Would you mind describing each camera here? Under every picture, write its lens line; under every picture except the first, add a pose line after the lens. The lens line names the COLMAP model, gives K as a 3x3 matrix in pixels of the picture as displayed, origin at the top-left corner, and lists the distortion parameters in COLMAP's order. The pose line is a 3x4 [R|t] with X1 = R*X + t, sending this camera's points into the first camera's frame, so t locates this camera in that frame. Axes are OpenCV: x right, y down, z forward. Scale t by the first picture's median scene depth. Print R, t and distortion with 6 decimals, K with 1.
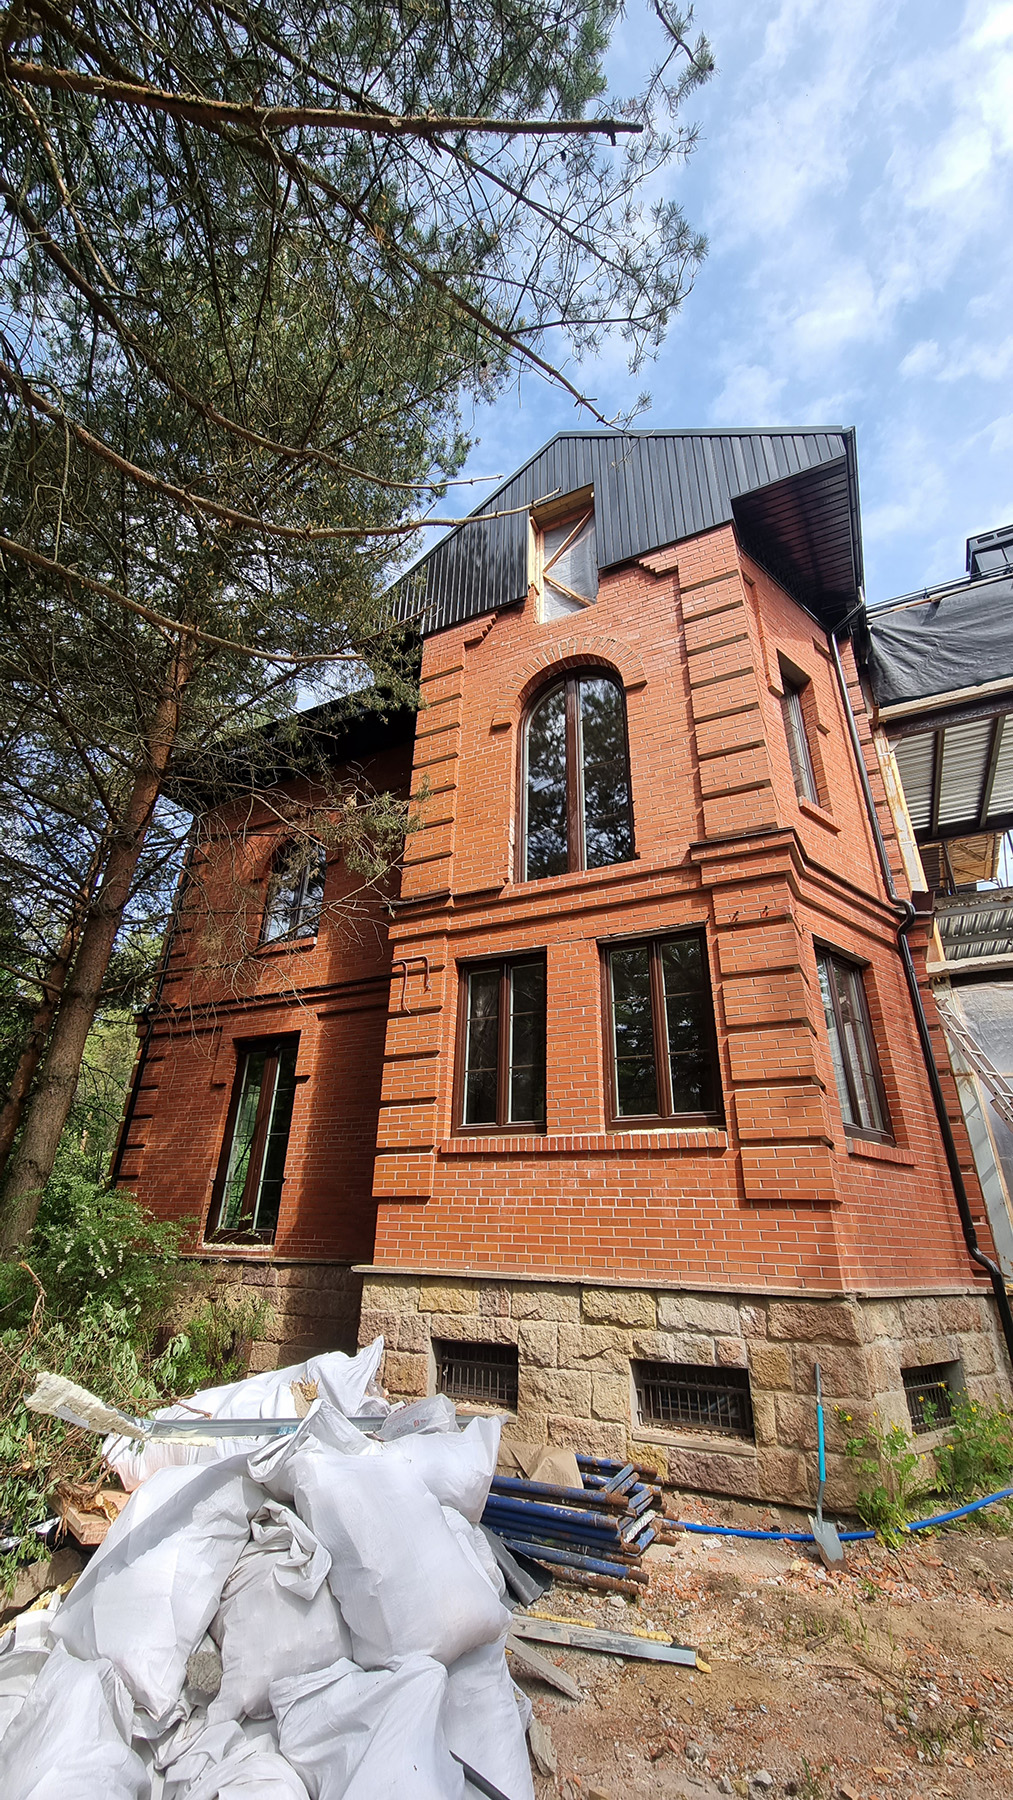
lens RADIAL K [[720.8, 0, 504.4], [0, 720.8, 887.6], [0, 0, 1]] dist [-0.000609, -0.000147]
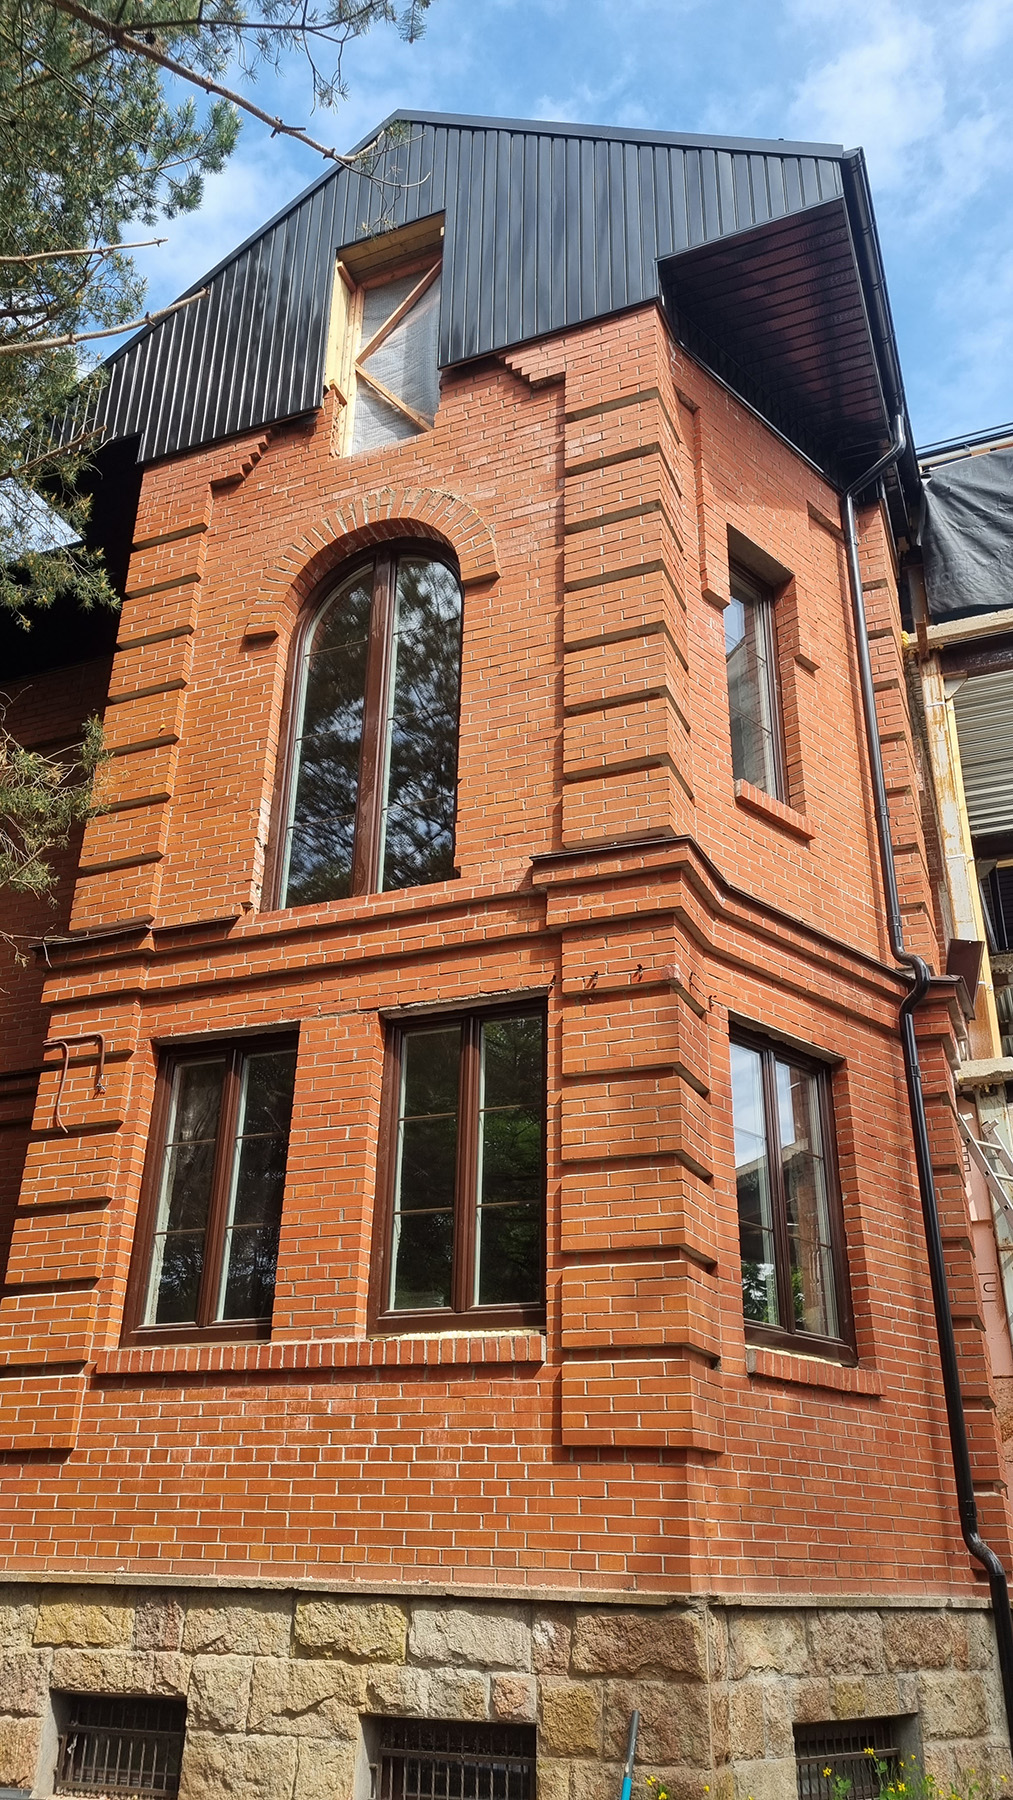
lens RADIAL K [[1326.1, 0, 504.8], [0, 1326.1, 911.8], [0, 0, 1]] dist [0.065285, -0.053654]
pose [[0.997623, 0.025127, 0.064158, 0.158108], [-0.025833, 0.999614, 0.010195, -0.024544], [-0.063877, -0.011828, 0.997888, -0.097388]]
